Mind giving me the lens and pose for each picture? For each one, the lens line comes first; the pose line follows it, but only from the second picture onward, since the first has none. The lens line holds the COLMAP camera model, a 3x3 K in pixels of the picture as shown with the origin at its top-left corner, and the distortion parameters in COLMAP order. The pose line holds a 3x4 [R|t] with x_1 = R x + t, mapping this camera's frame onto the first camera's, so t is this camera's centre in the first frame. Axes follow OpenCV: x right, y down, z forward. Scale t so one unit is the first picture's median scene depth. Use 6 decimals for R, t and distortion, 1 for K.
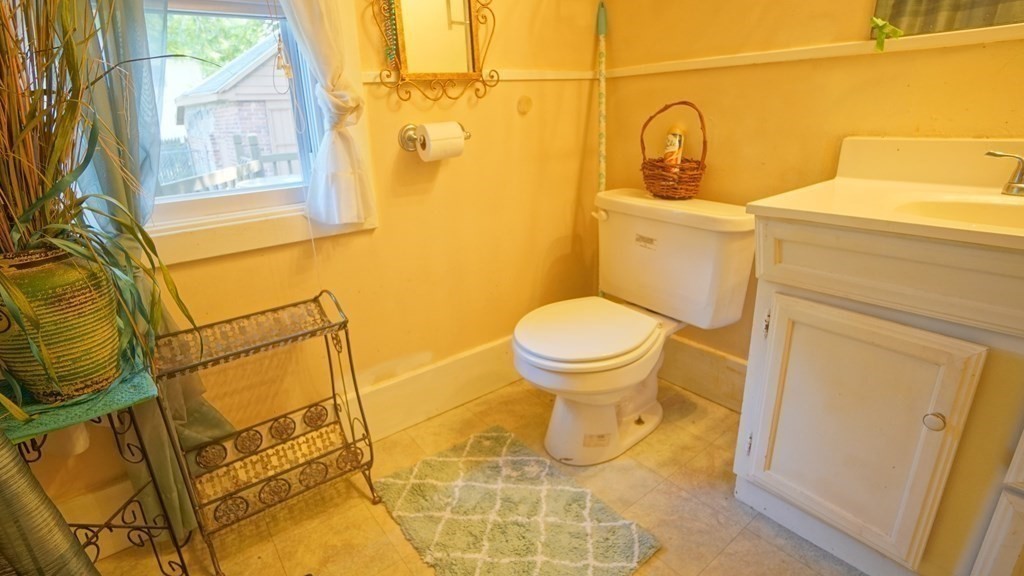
lens RADIAL K [[495.8, 0, 512.3], [0, 495.8, 285.8], [0, 0, 1]] dist [-0.068418, 0.028023]
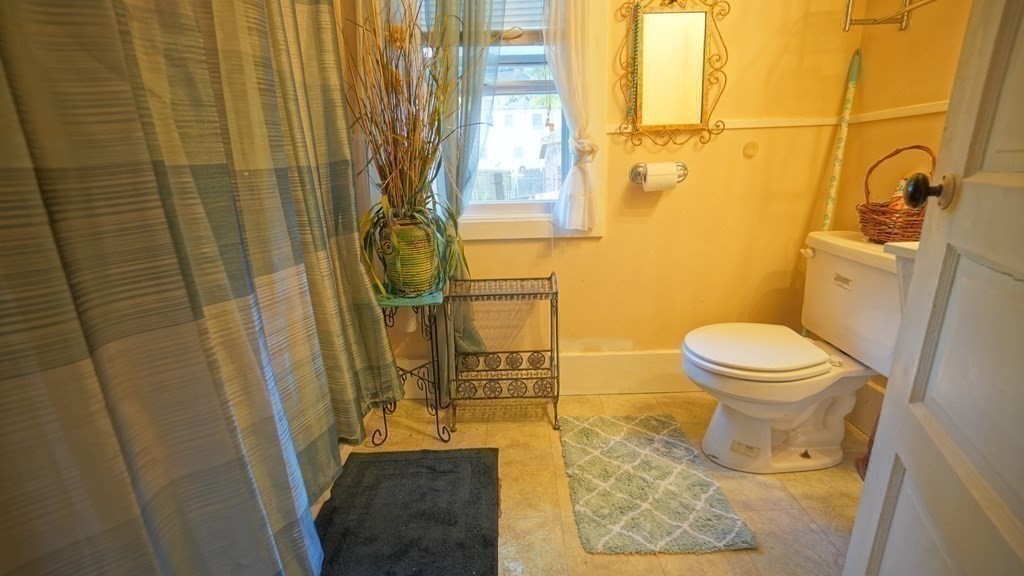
lens RADIAL K [[474.6, 0, 512.0], [0, 474.6, 288.0], [0, 0, 1]] dist [-0.062103, 0.025214]
pose [[0.784178, 0.170925, -0.596531, 0.352417], [-0.204170, 0.978861, 0.012081, 0.059721], [0.585986, 0.112320, 0.802499, -0.195949]]
